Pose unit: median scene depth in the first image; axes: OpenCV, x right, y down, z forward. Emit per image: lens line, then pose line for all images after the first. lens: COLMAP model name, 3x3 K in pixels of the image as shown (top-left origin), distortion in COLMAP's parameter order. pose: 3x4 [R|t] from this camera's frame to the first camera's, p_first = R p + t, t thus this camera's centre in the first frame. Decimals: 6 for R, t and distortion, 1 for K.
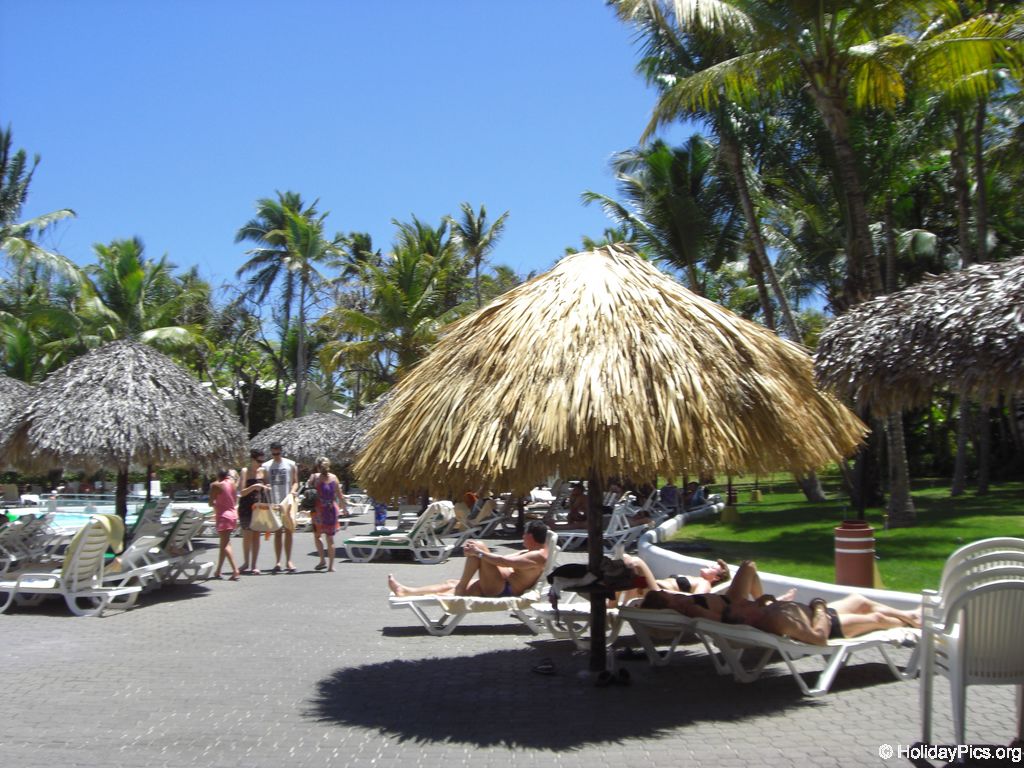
lens RADIAL K [[1115.8, 0, 513.8], [0, 1115.8, 373.5], [0, 0, 1]] dist [-0.148188, 0.000000]
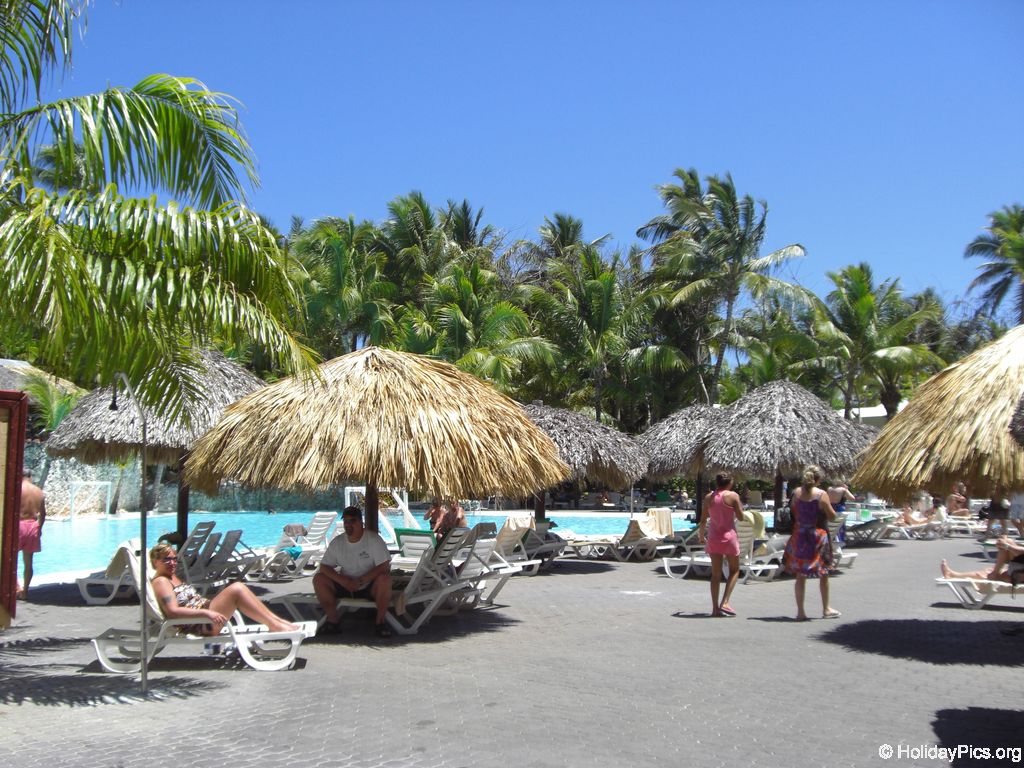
lens RADIAL K [[1115.8, 0, 510.4], [0, 1115.8, 387.3], [0, 0, 1]] dist [-0.148188, 0.000000]
pose [[0.780235, -0.023438, -0.625047, 0.239962], [0.025171, 0.999665, -0.006065, -0.024370], [0.624979, -0.011001, 0.780564, -0.256869]]
